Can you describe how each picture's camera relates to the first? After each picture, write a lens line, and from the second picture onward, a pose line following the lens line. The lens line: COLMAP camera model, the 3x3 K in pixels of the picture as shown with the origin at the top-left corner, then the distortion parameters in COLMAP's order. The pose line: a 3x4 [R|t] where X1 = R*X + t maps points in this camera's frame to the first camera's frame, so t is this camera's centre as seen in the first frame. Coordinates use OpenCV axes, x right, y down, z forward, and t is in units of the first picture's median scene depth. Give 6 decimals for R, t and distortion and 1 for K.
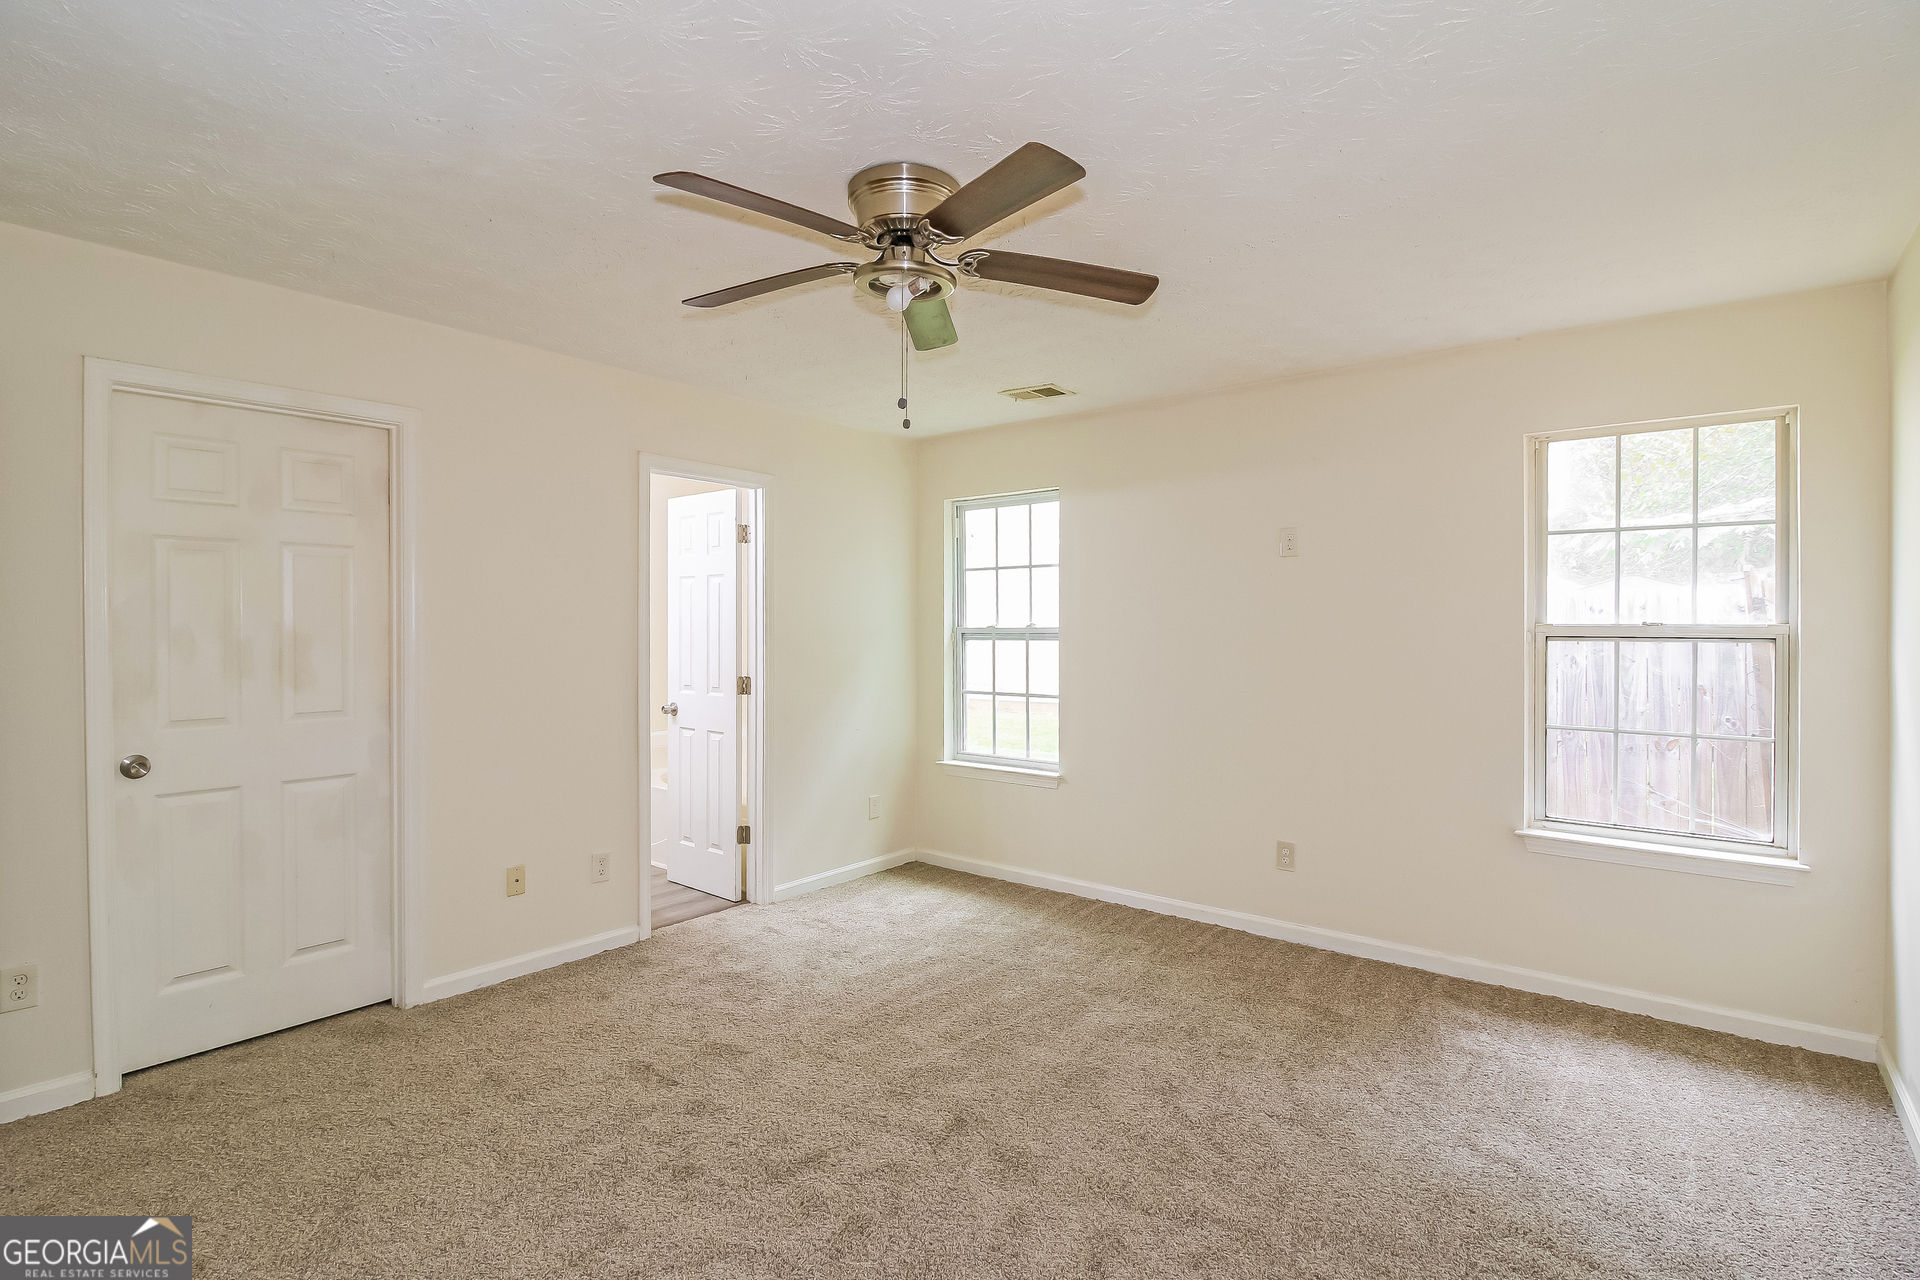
lens RADIAL K [[942.9, 0, 965.5], [0, 942.9, 630.8], [0, 0, 1]] dist [0.001509, 0.000080]
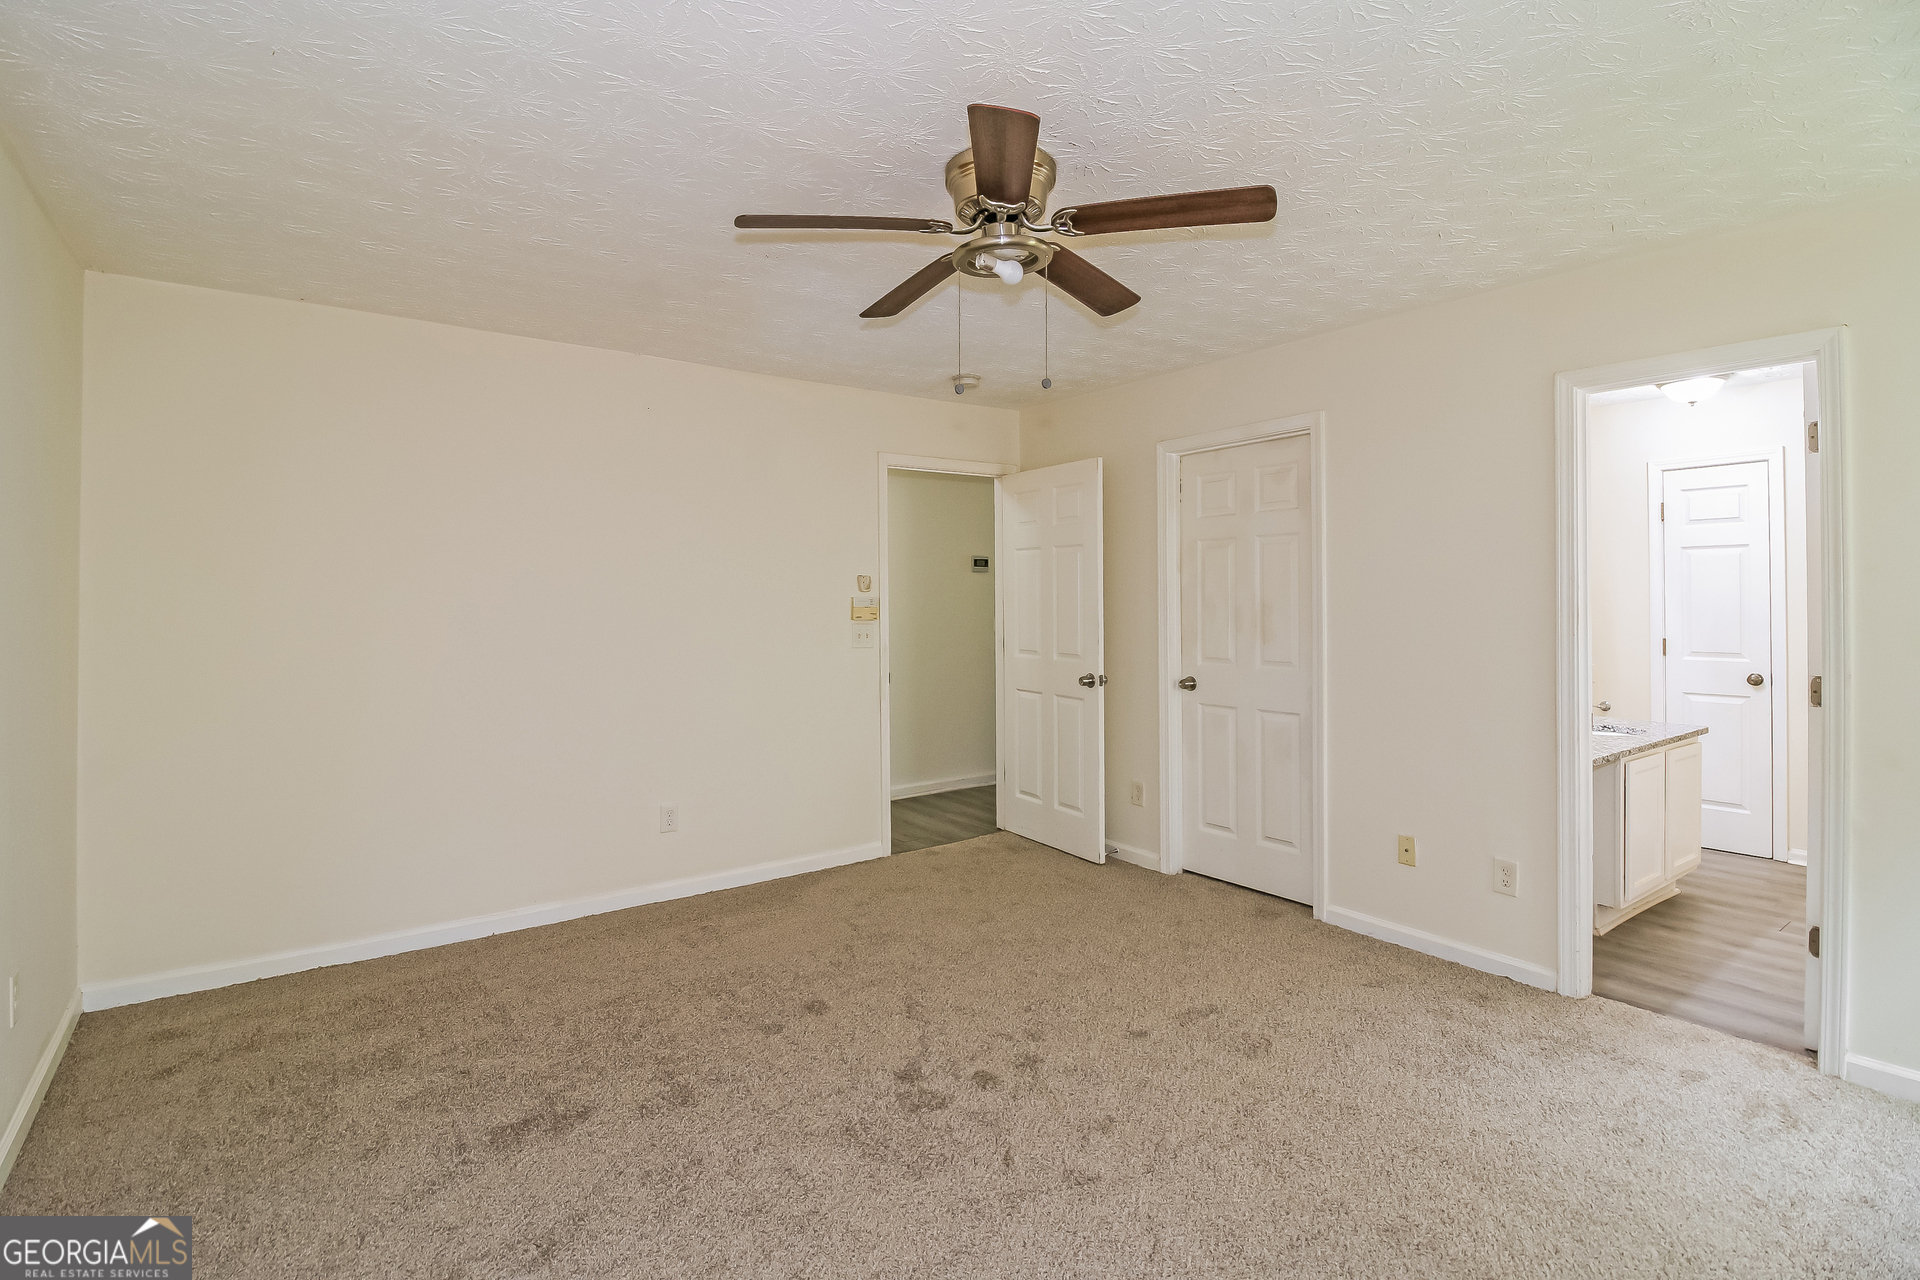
lens RADIAL K [[919.1, 0, 964.6], [0, 919.1, 607.4], [0, 0, 1]] dist [-0.015203, -0.000610]
pose [[-0.264578, 0.003077, -0.964359, 0.623345], [-0.002467, 0.999989, 0.003868, 0.006633], [0.964361, 0.003402, -0.264568, 0.870320]]
